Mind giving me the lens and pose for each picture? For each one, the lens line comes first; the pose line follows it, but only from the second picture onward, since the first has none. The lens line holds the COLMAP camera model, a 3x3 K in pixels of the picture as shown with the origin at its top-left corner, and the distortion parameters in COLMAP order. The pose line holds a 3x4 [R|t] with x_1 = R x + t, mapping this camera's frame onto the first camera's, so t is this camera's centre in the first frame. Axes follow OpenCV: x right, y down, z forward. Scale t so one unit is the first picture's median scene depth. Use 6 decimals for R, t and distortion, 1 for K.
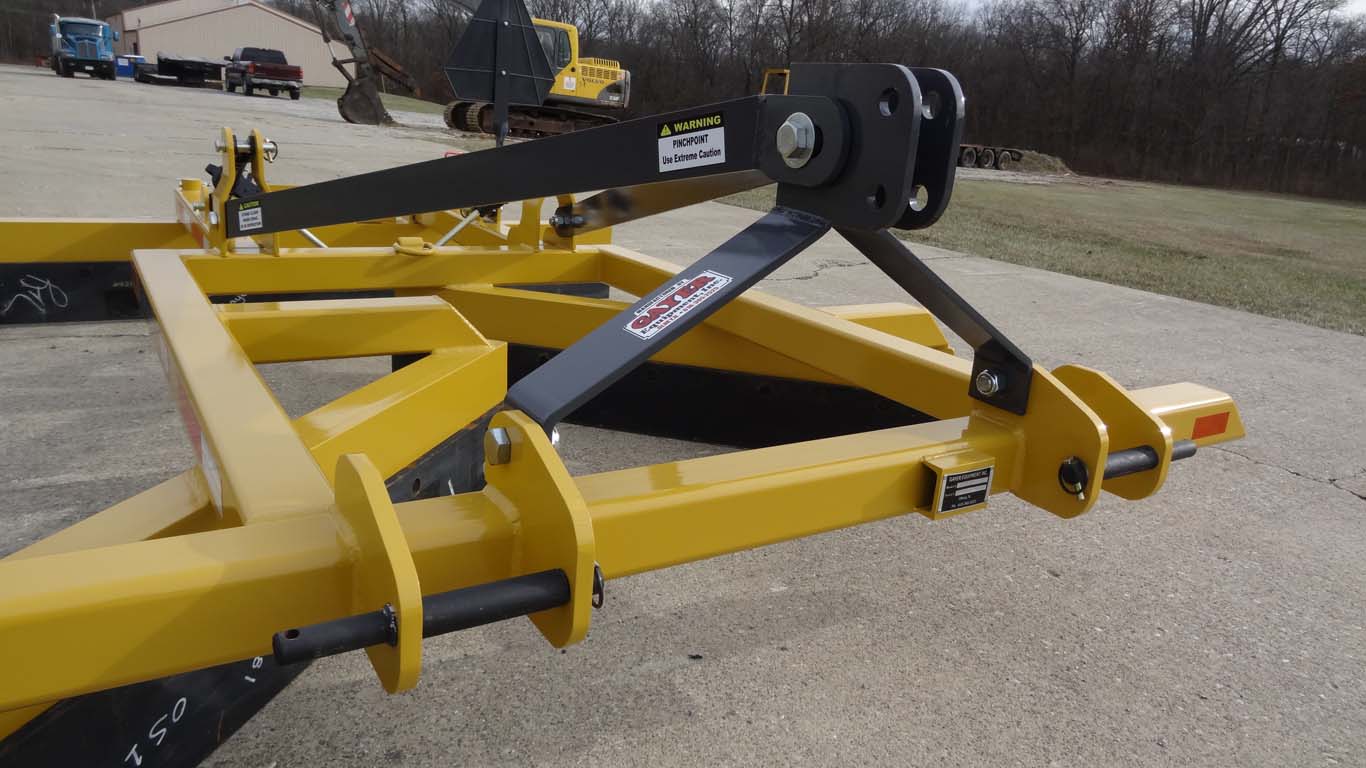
lens RADIAL K [[956.3, 0, 683.8], [0, 956.3, 383.4], [0, 0, 1]] dist [-0.003568, 0.006523]
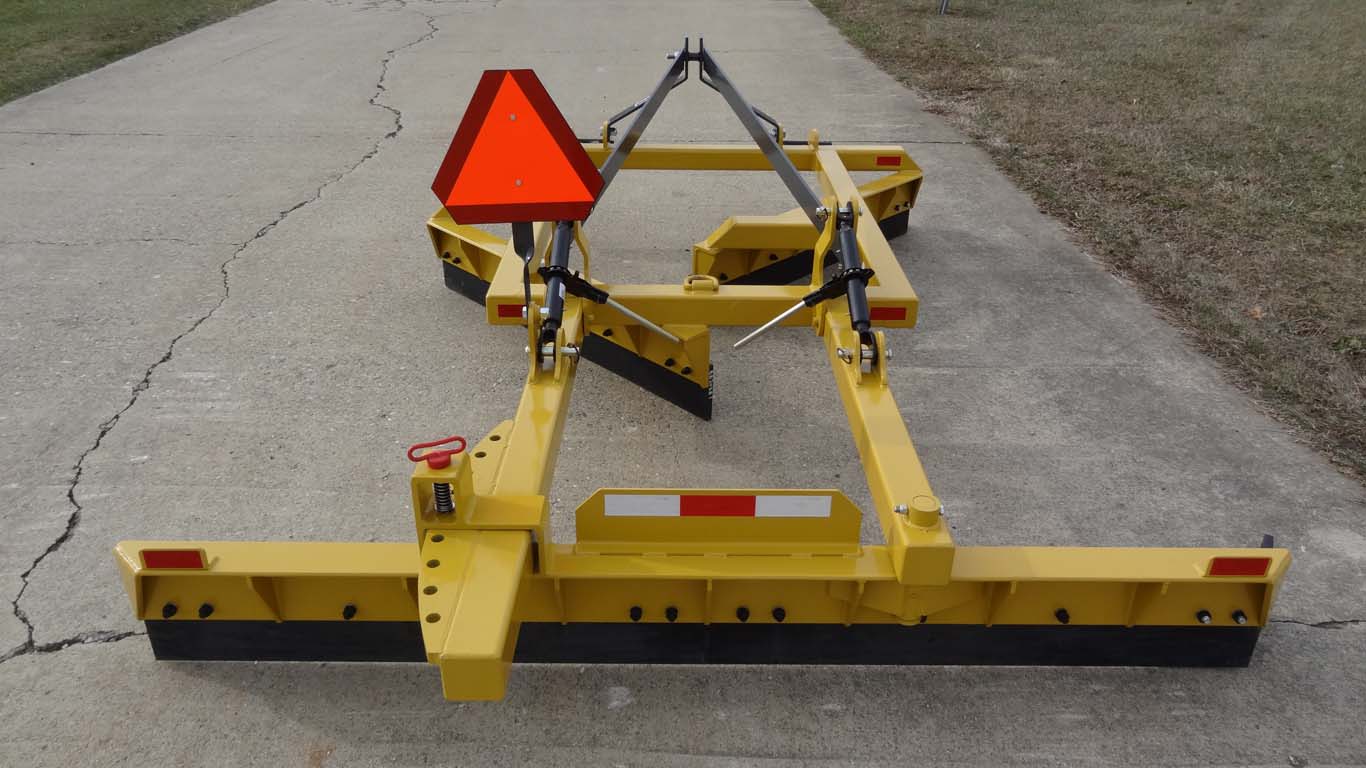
lens RADIAL K [[956.3, 0, 685.9], [0, 956.3, 376.5], [0, 0, 1]] dist [-0.003568, 0.006523]
pose [[-0.847533, -0.324110, 0.420287, -0.172134], [0.073269, 0.712852, 0.697477, -0.189399], [-0.525661, 0.621928, -0.580418, 0.382111]]
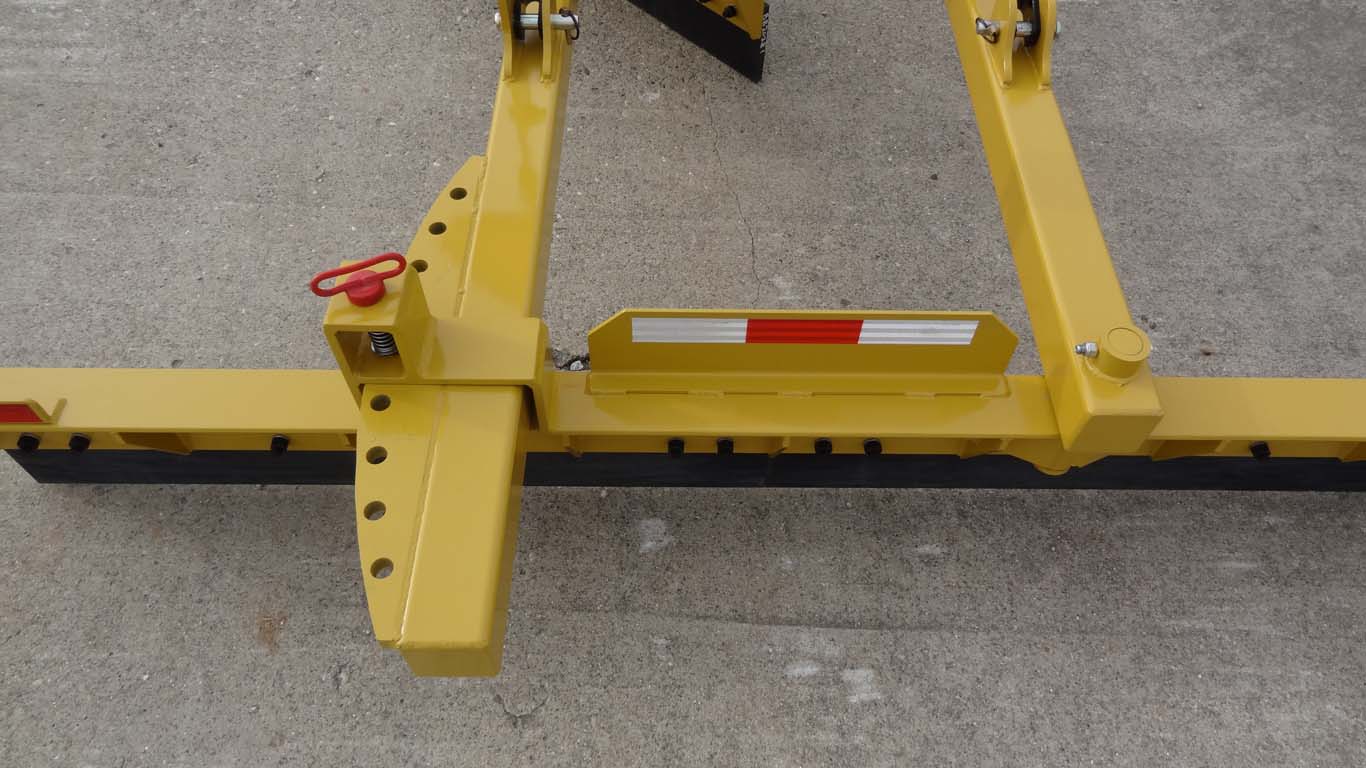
lens RADIAL K [[956.3, 0, 689.7], [0, 956.3, 384.0], [0, 0, 1]] dist [-0.003568, 0.006523]
pose [[-0.845814, -0.486009, 0.219988, -0.130719], [0.067152, 0.312092, 0.947676, -0.160173], [-0.529235, 0.816329, -0.231335, 0.334426]]
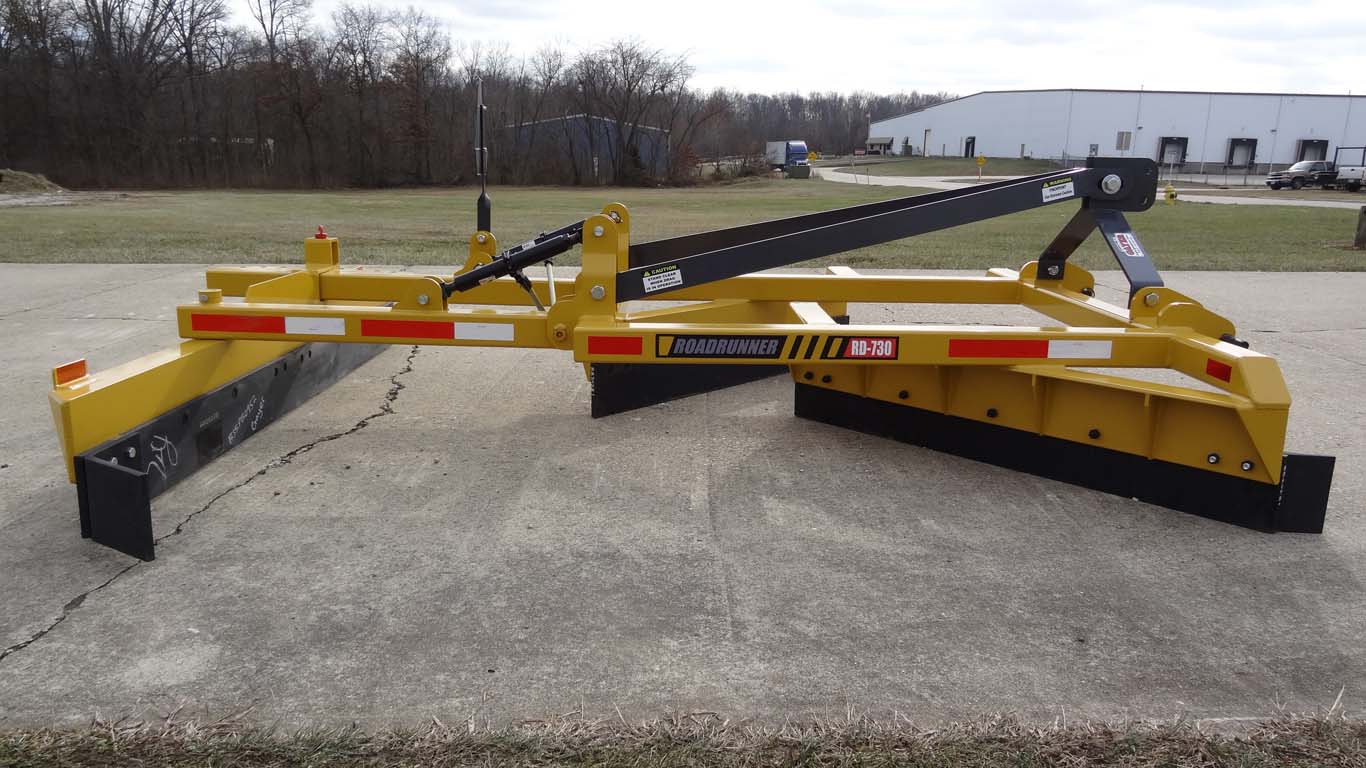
lens RADIAL K [[956.3, 0, 682.8], [0, 956.3, 383.6], [0, 0, 1]] dist [-0.003568, 0.006523]
pose [[0.526475, -0.261415, 0.809003, -0.286733], [0.262545, 0.955037, 0.137747, -0.039321], [-0.808638, 0.139879, 0.571436, 0.046032]]
